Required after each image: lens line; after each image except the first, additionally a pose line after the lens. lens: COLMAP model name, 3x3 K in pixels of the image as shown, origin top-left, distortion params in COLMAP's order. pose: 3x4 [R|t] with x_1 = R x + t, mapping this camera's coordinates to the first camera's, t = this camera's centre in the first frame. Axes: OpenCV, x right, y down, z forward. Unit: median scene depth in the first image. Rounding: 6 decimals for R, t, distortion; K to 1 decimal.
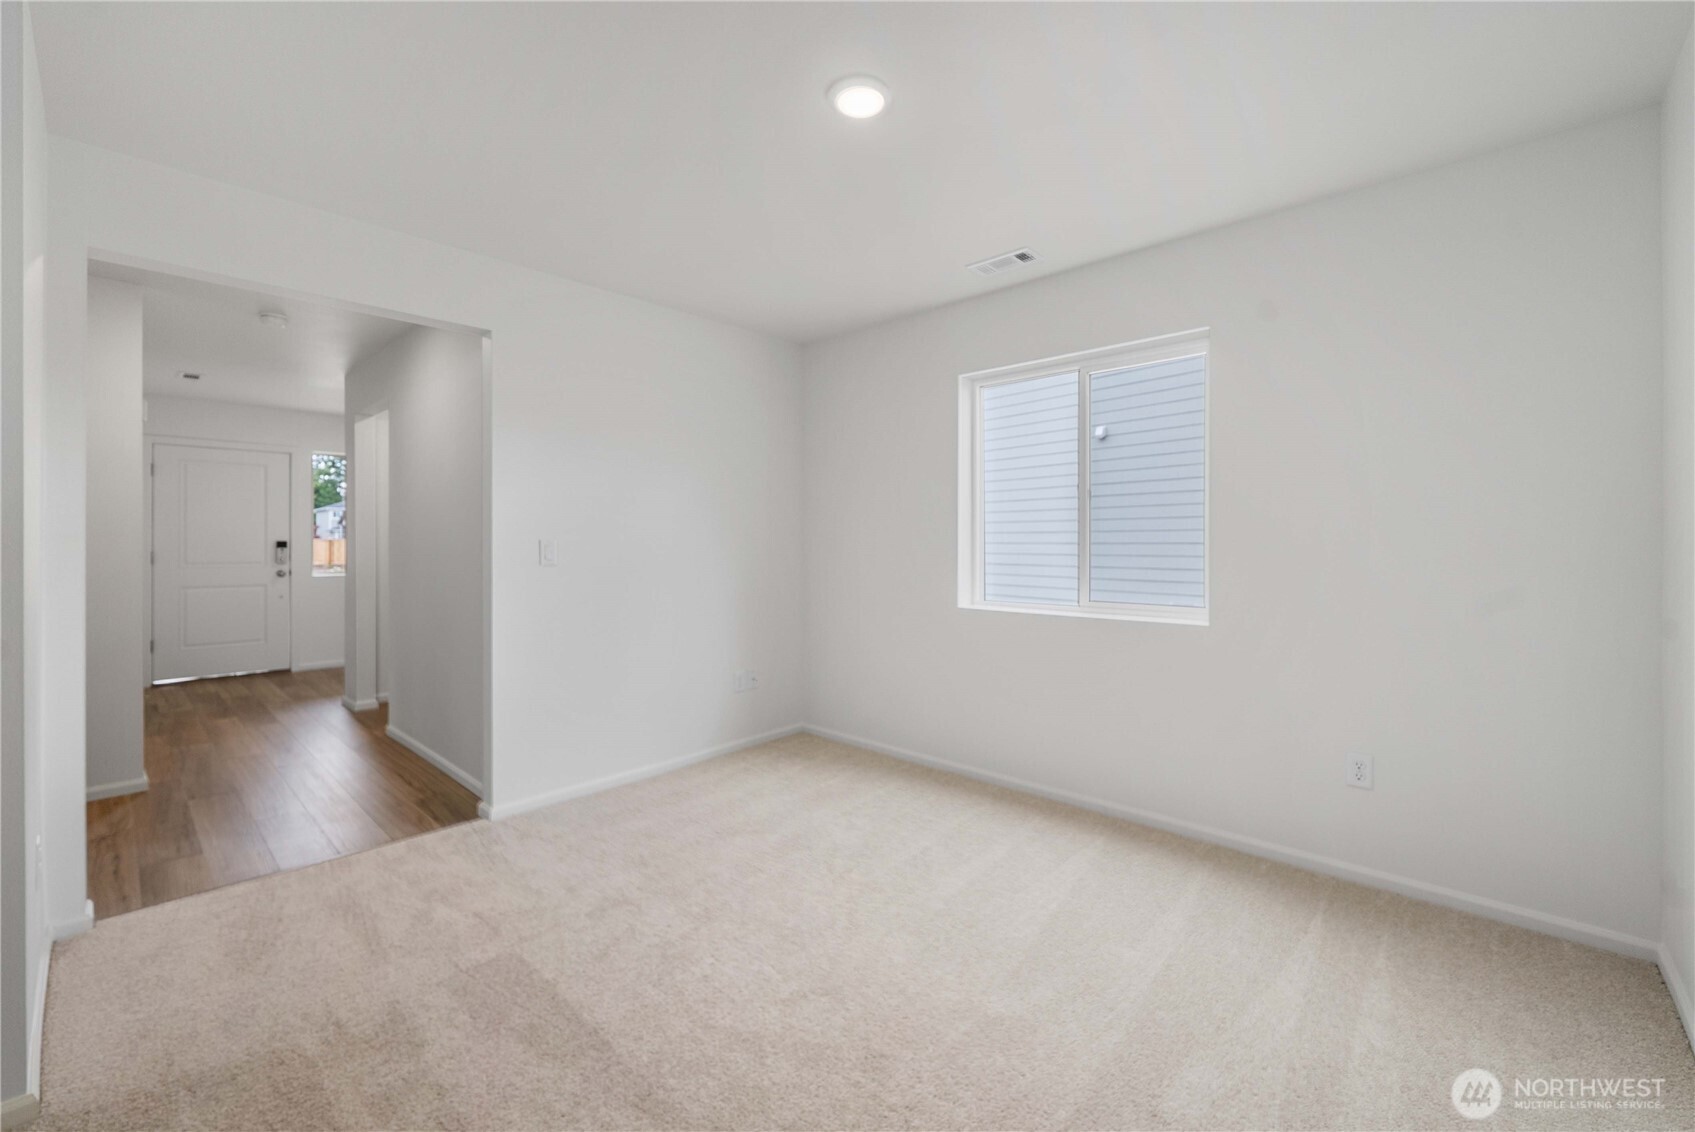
lens RADIAL K [[687.6, 0, 909.4], [0, 687.6, 545.0], [0, 0, 1]] dist [0.001072, -0.000495]
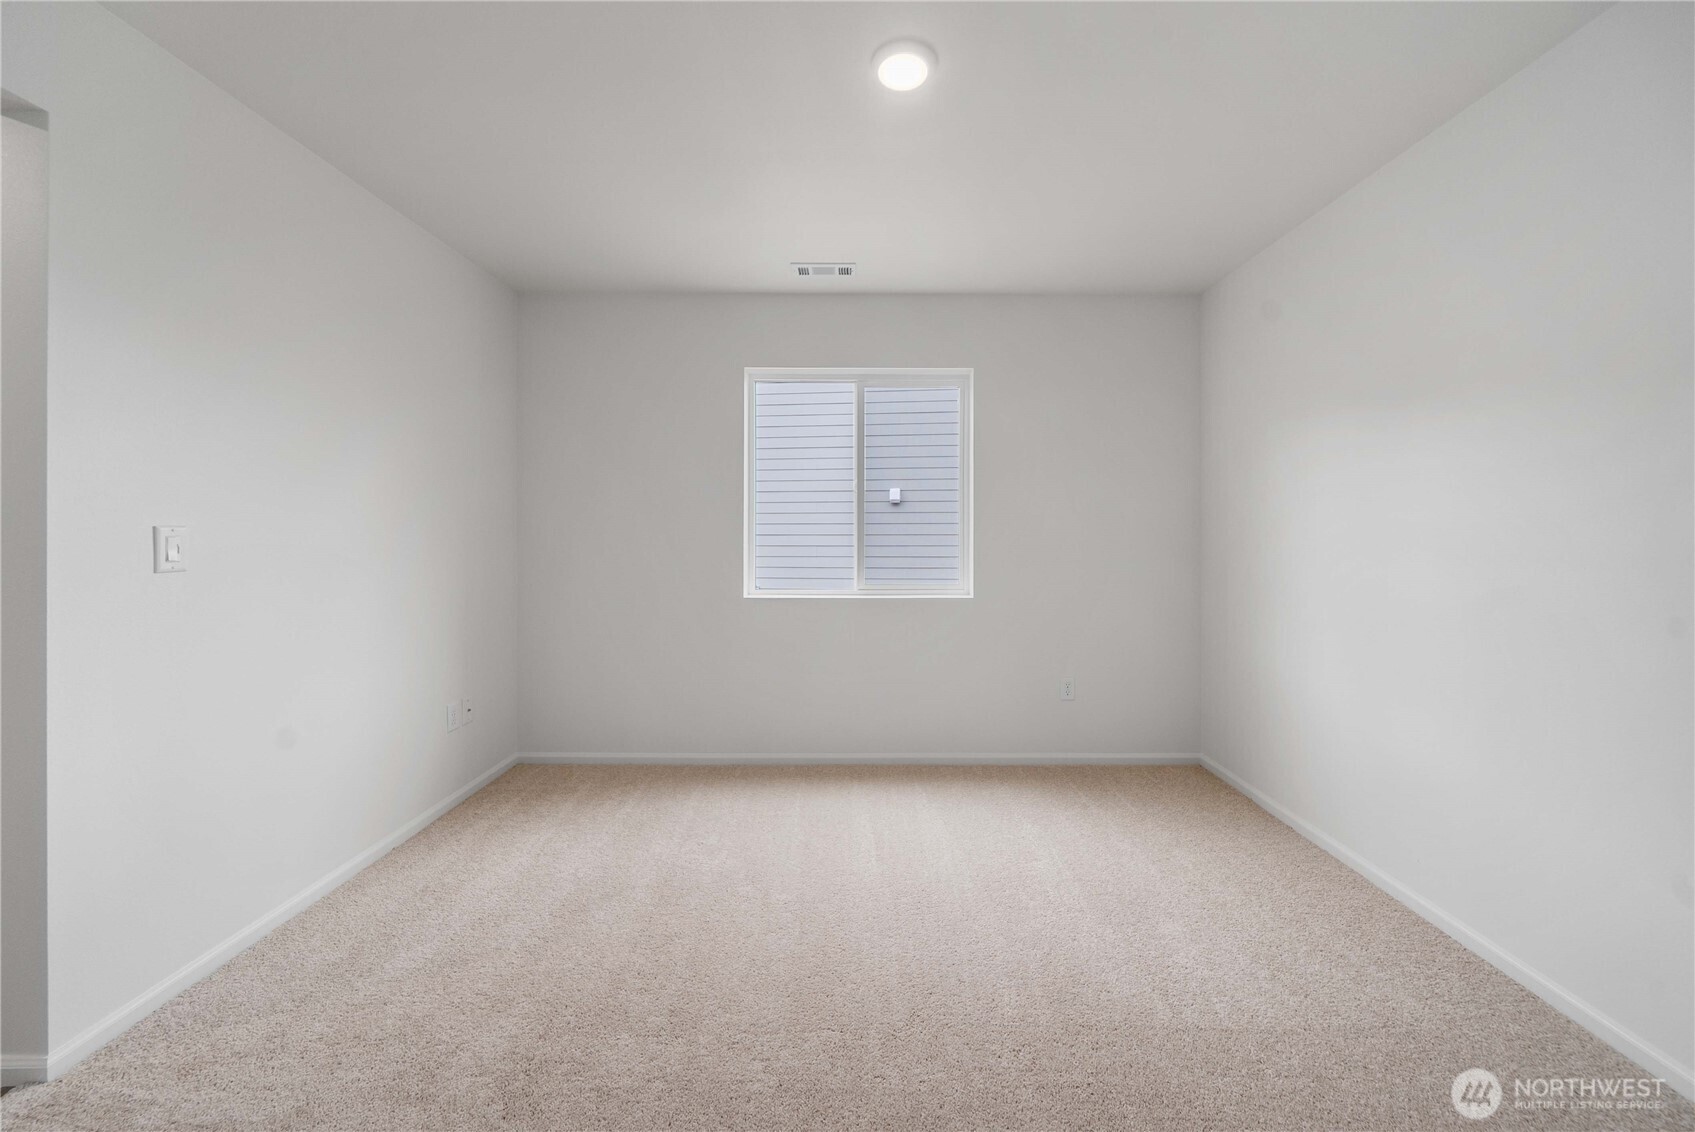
lens RADIAL K [[594.1, 0, 851.8], [0, 594.1, 533.5], [0, 0, 1]] dist [-0.002385, -0.000588]
pose [[0.757476, 0.001815, 0.652860, -0.401928], [0.001252, 0.999990, -0.004234, 0.000670], [-0.652862, 0.004024, 0.757466, 0.257236]]
